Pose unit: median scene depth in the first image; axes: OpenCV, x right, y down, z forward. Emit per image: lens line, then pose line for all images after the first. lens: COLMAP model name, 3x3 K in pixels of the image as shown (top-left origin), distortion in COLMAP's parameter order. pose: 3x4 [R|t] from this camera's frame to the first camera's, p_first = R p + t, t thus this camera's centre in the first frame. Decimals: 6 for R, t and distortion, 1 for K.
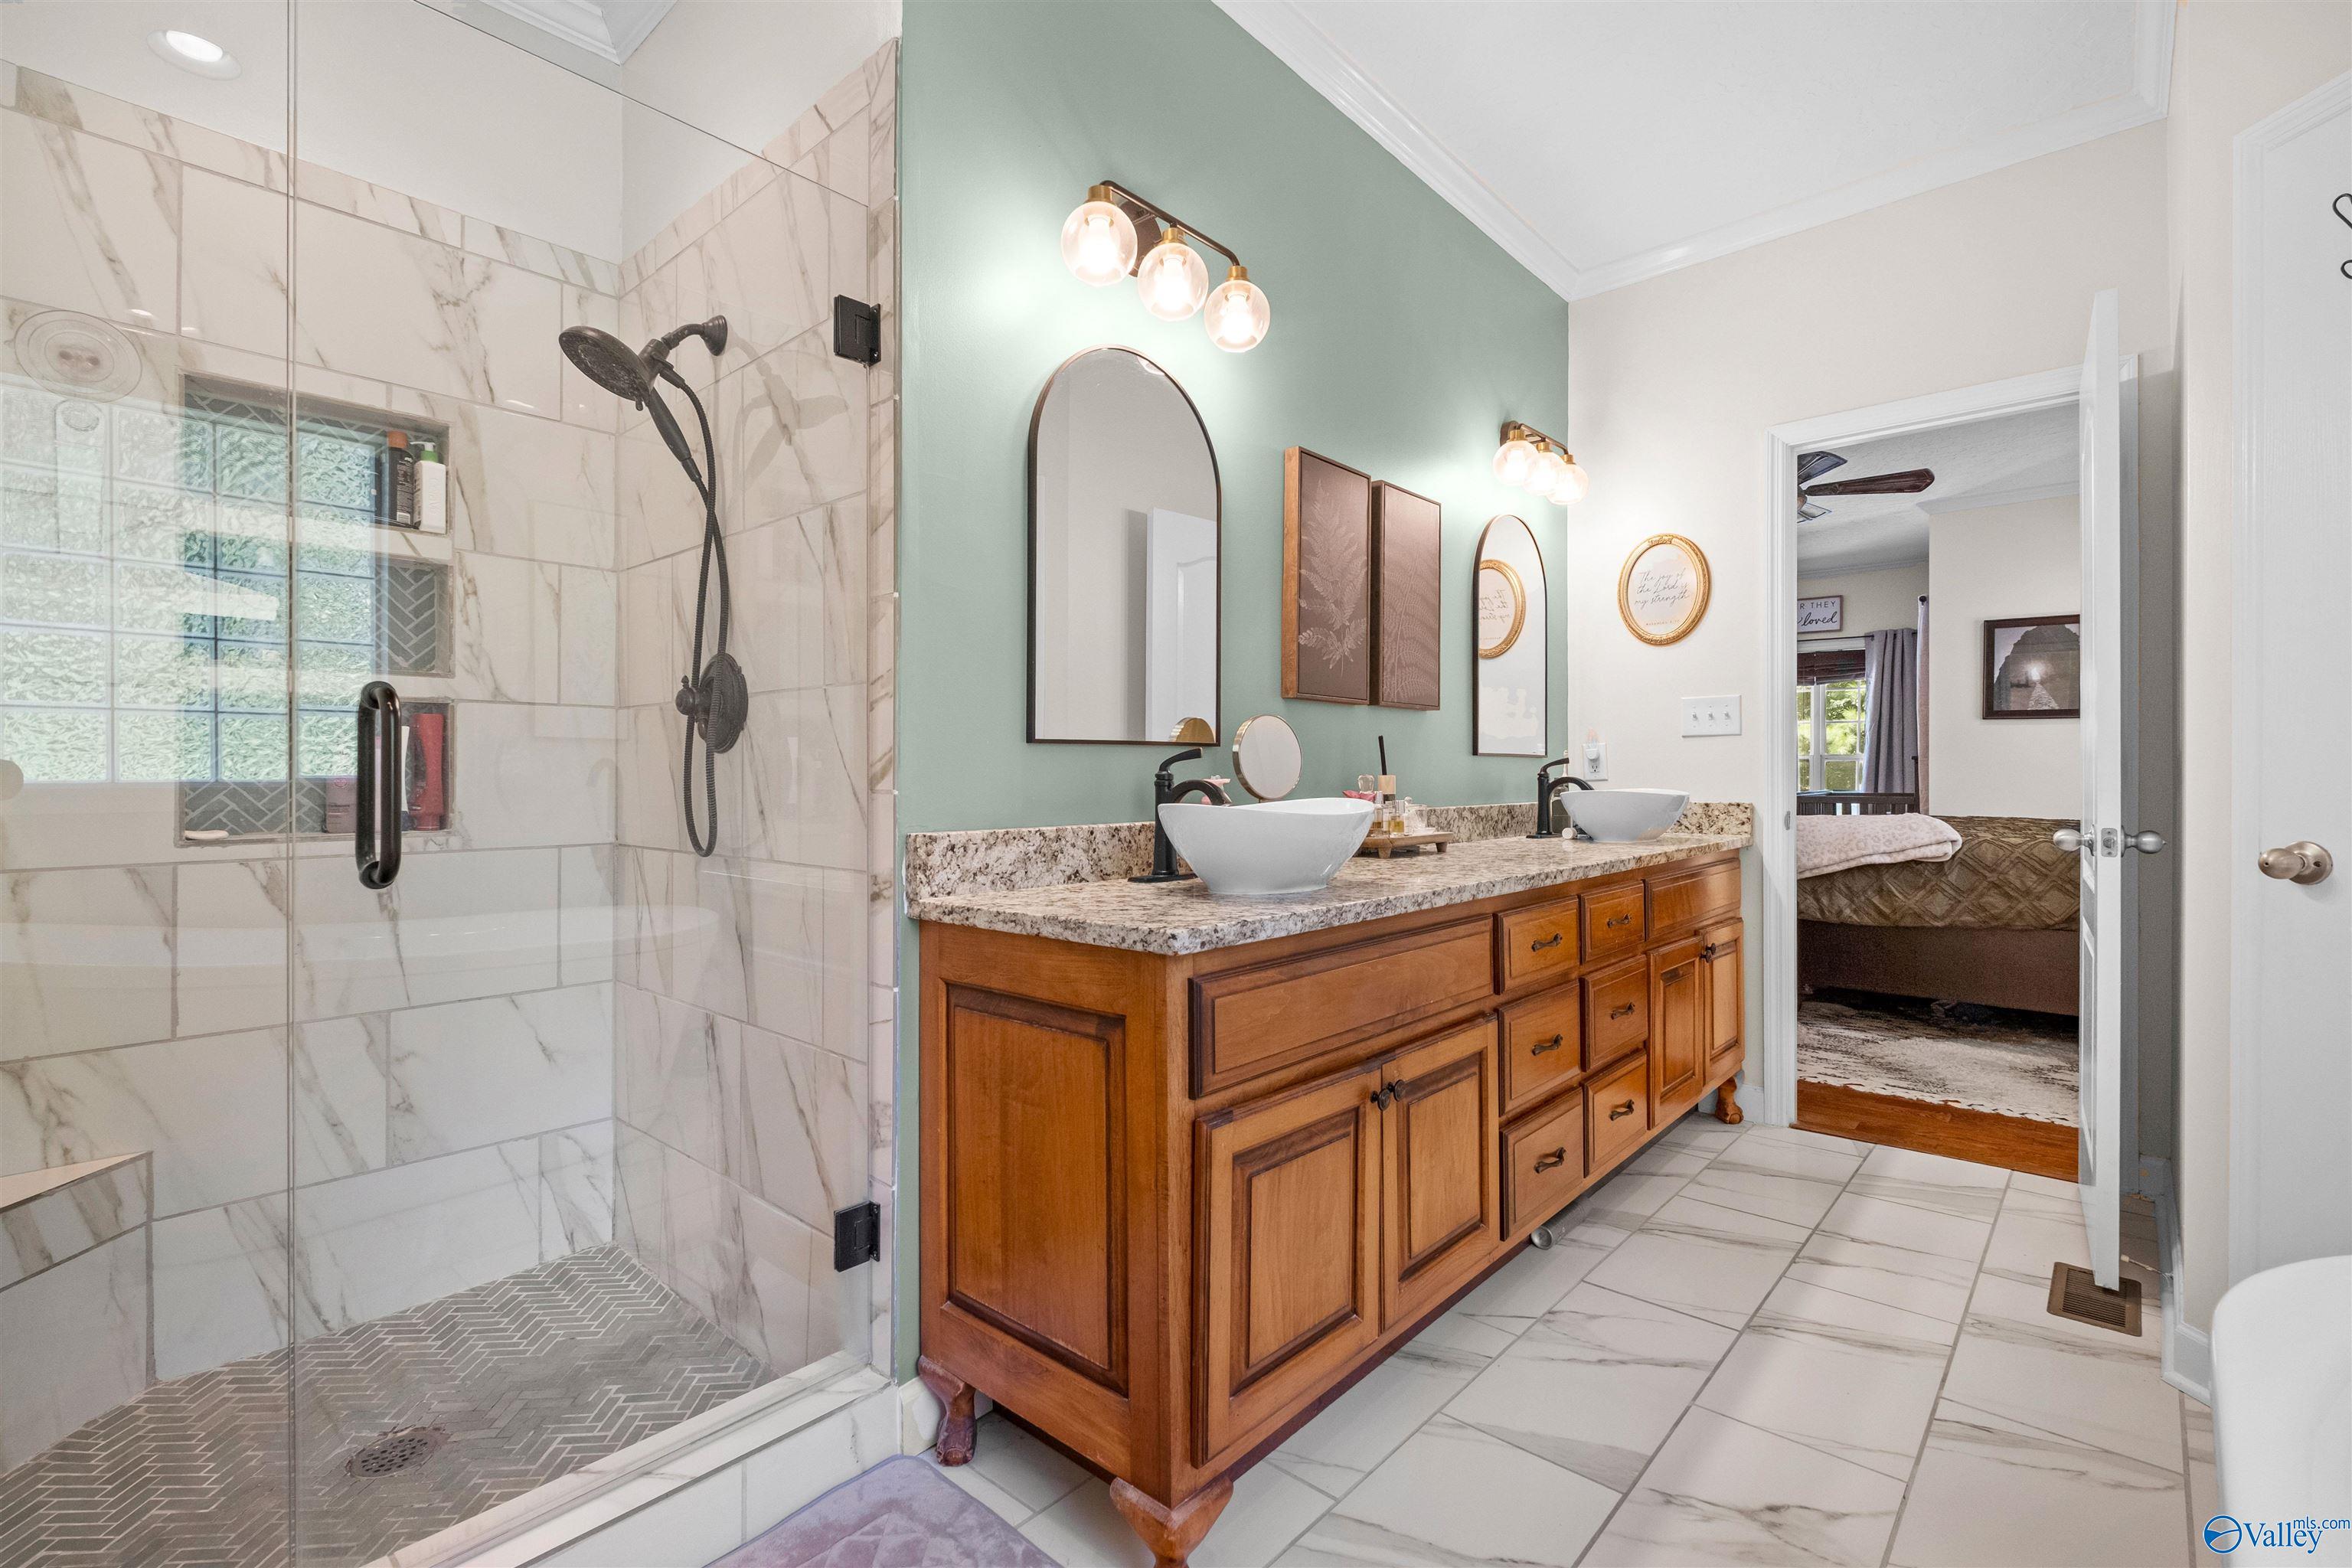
lens RADIAL K [[1035.6, 0, 1174.6], [0, 1035.6, 779.9], [0, 0, 1]] dist [0.004349, -0.004146]
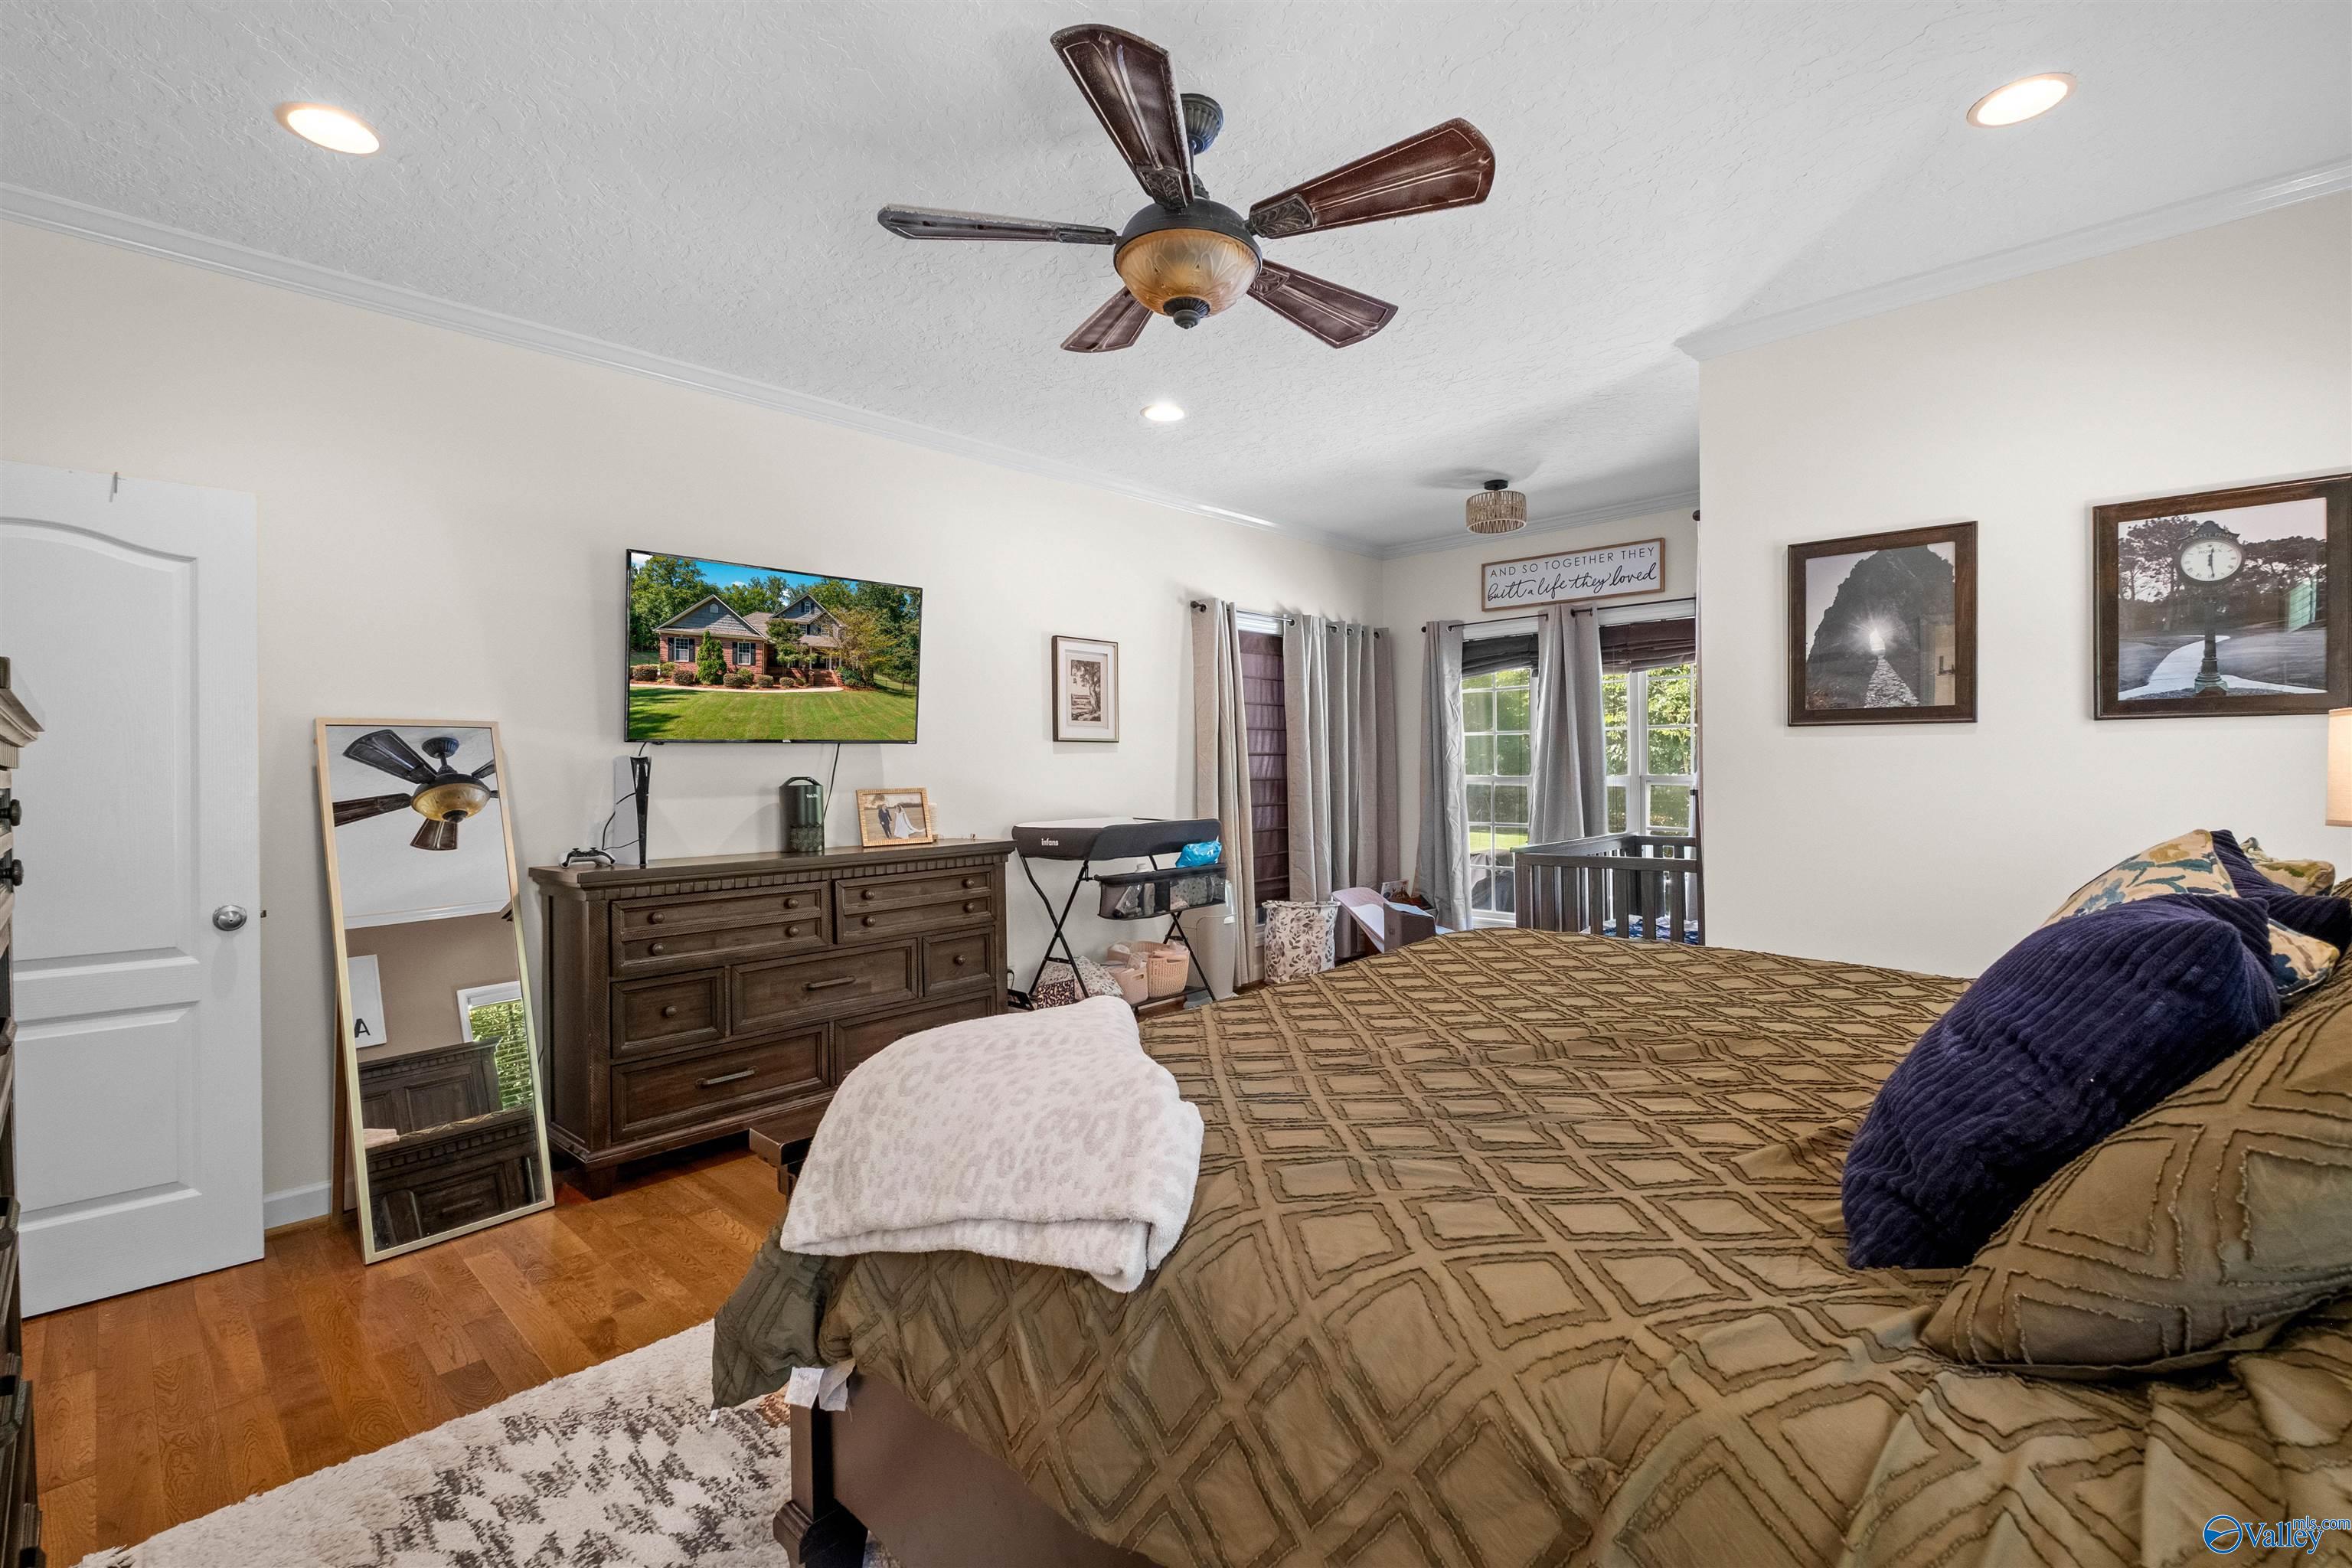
lens RADIAL K [[1035.6, 0, 1184.5], [0, 1035.6, 779.1], [0, 0, 1]] dist [0.004349, -0.004146]
pose [[0.999868, -0.010374, -0.012530, 0.478471], [0.010336, 0.999942, -0.003108, -0.033026], [0.012561, 0.002978, 0.999917, 0.460680]]
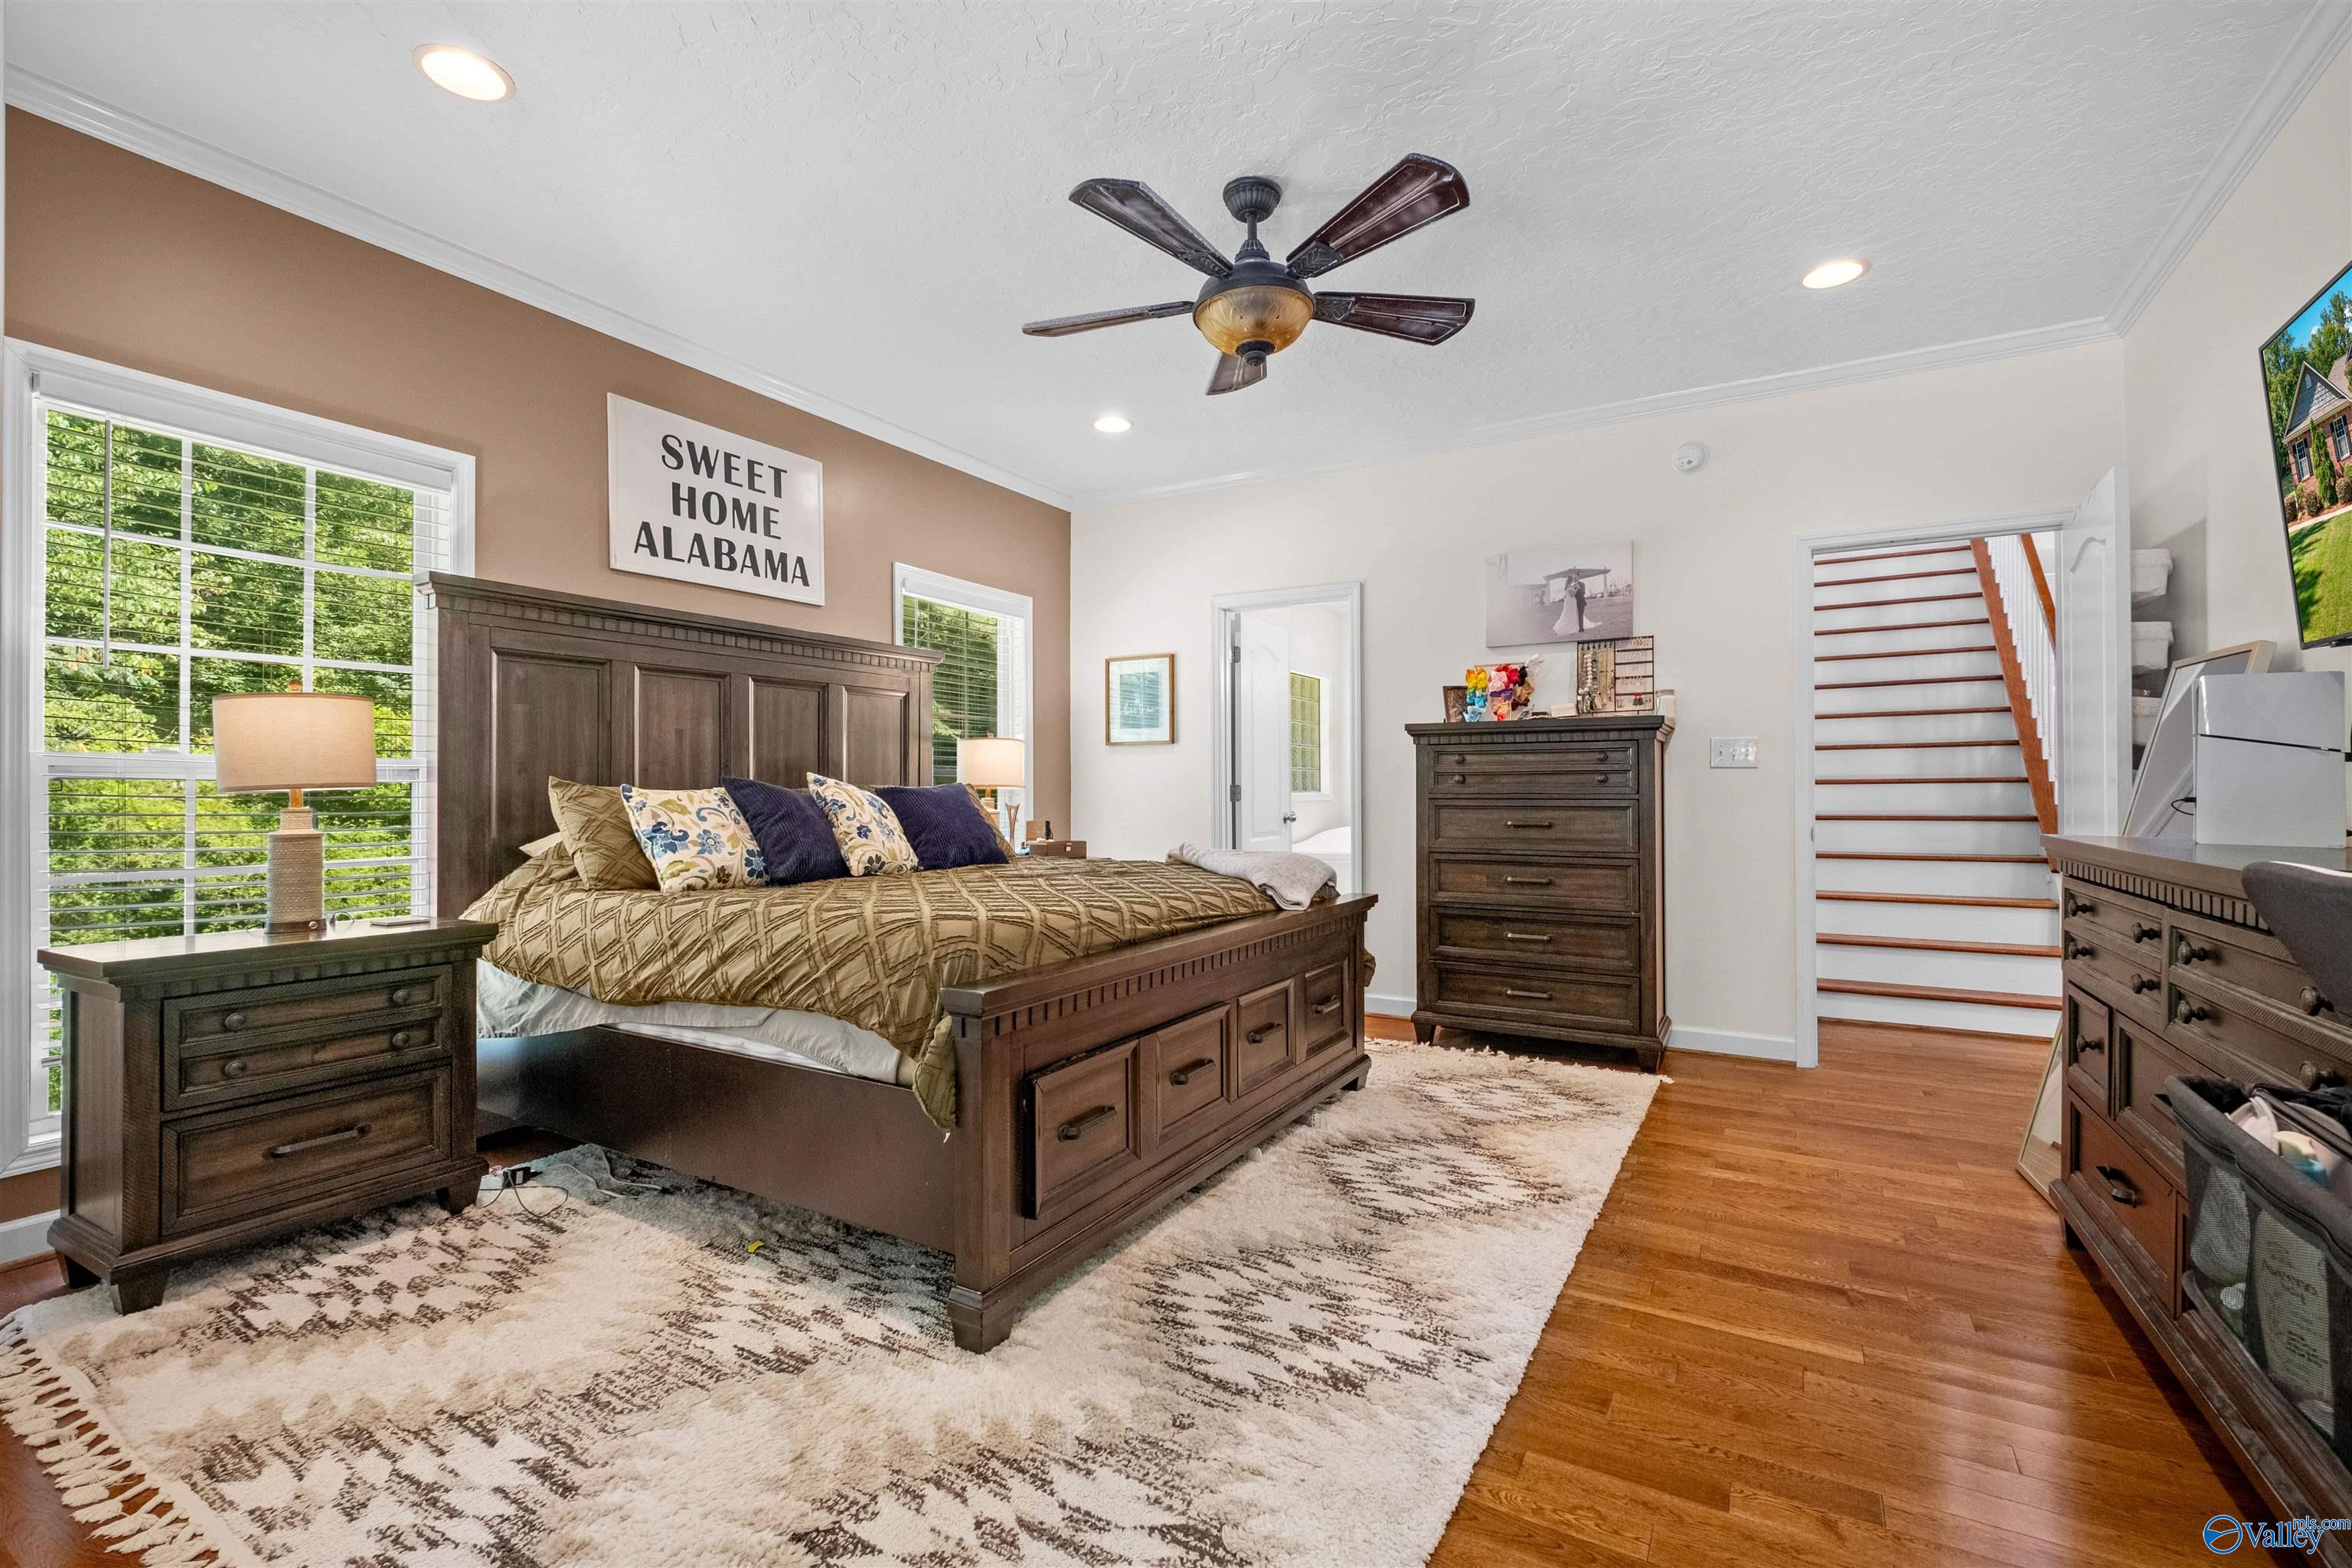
lens RADIAL K [[1035.6, 0, 1183.9], [0, 1035.6, 785.2], [0, 0, 1]] dist [0.004349, -0.004146]
pose [[-0.976108, 0.008904, -0.217105, 0.606640], [0.007066, 0.999932, 0.009242, -0.018358], [0.217173, 0.007487, -0.976104, 1.271955]]
